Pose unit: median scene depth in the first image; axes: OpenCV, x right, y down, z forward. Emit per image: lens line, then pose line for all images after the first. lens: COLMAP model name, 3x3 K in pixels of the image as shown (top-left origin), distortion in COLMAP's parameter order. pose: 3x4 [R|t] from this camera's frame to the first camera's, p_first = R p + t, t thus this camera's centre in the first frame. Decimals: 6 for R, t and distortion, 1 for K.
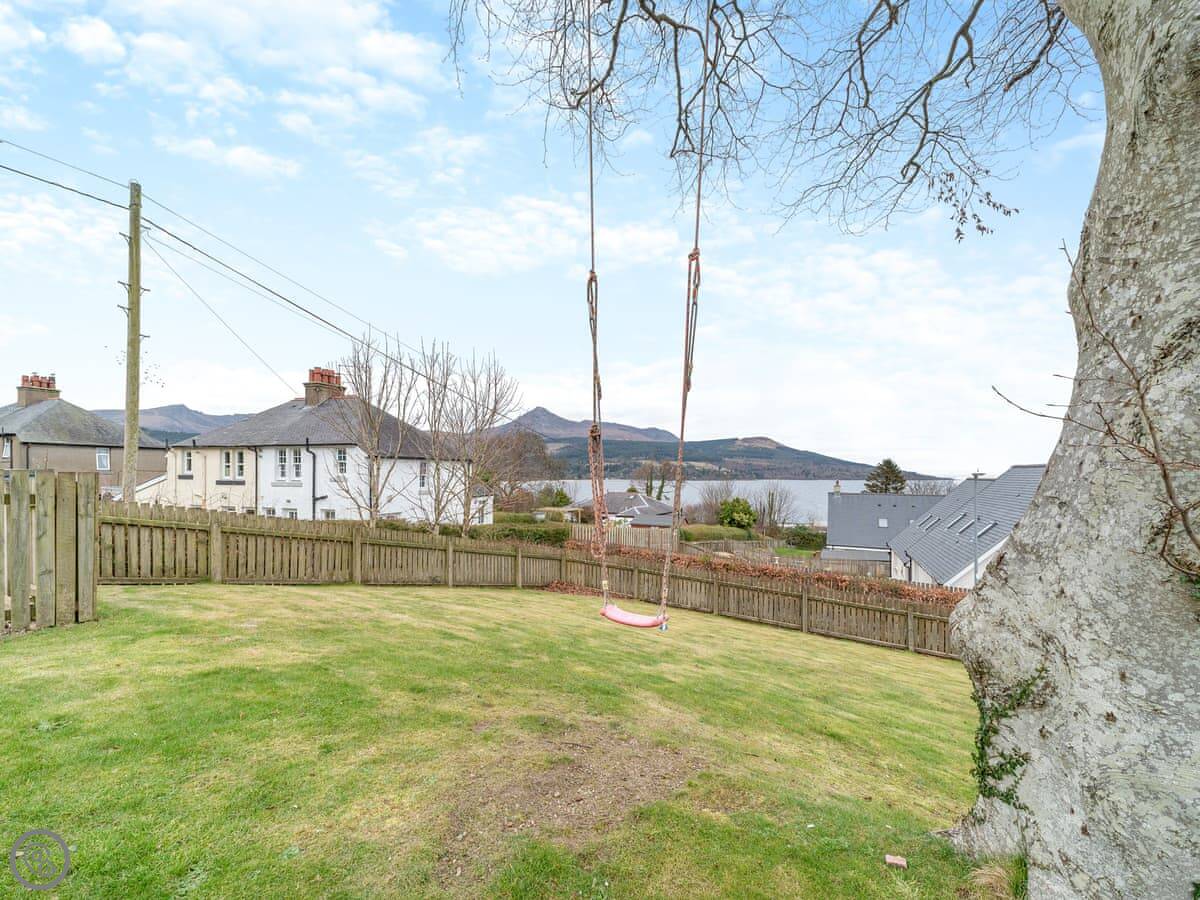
lens RADIAL K [[517.7, 0, 593.2], [0, 517.7, 464.2], [0, 0, 1]] dist [0.062709, -0.024873]
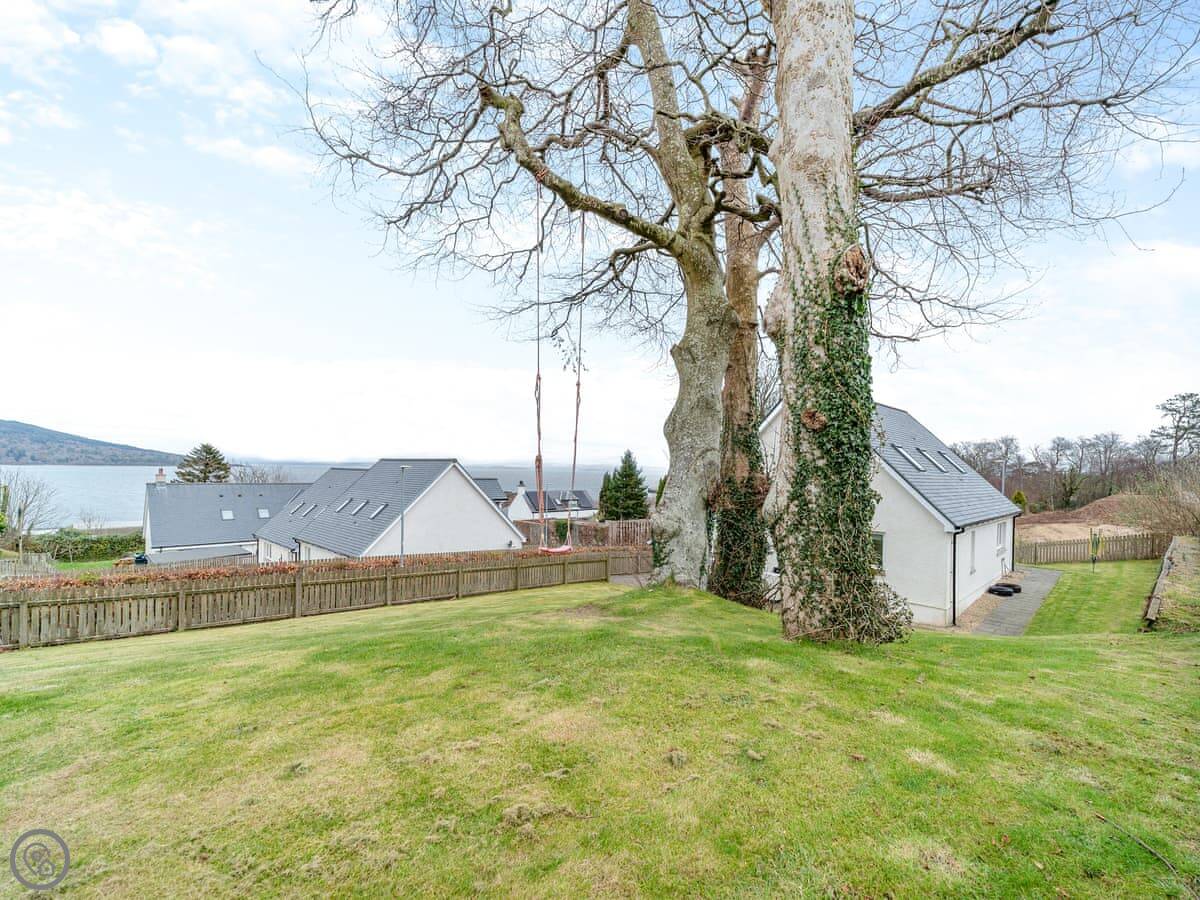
lens RADIAL K [[976.4, 0, 600.0], [0, 976.4, 450.0], [0, 0, 1]] dist [-0.000387, -0.015333]
pose [[0.229187, 0.008312, 0.973347, -0.962849], [-0.038429, 0.999261, 0.000515, -0.027697], [-0.972624, -0.037523, 0.229337, -0.017287]]
